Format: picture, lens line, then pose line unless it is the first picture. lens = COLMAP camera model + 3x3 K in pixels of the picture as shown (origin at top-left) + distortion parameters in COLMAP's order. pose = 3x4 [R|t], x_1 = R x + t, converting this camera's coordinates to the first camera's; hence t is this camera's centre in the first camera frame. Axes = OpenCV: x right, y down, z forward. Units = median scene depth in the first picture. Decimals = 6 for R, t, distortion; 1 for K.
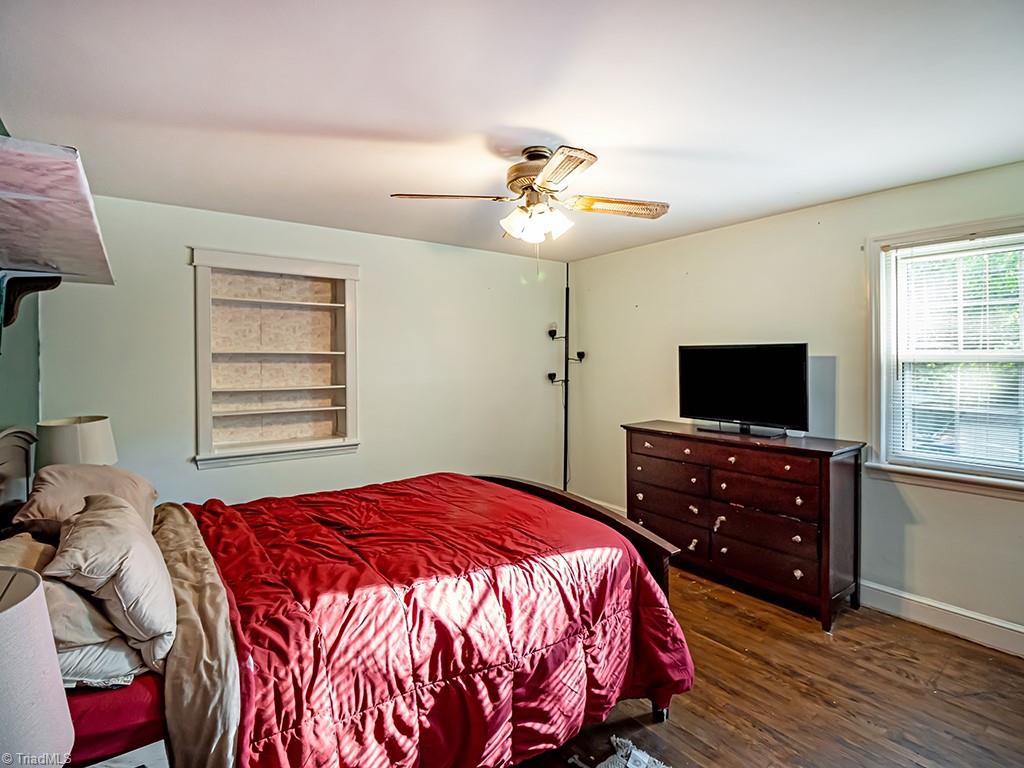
lens RADIAL K [[516.7, 0, 496.7], [0, 516.7, 364.1], [0, 0, 1]] dist [-0.000710, -0.009881]
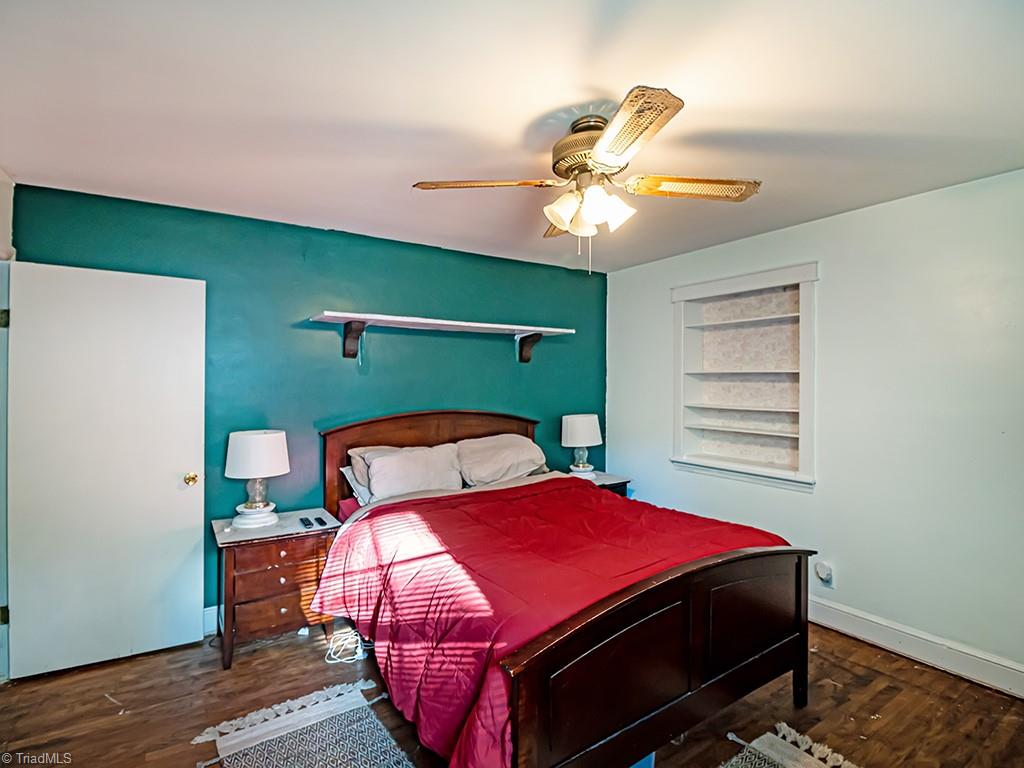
lens RADIAL K [[516.7, 0, 511.1], [0, 516.7, 380.5], [0, 0, 1]] dist [-0.000710, -0.009881]
pose [[-0.021624, 0.003437, -0.999760, 0.561808], [-0.008525, 0.999957, 0.003622, -0.005079], [0.999730, 0.008601, -0.021594, 0.555912]]
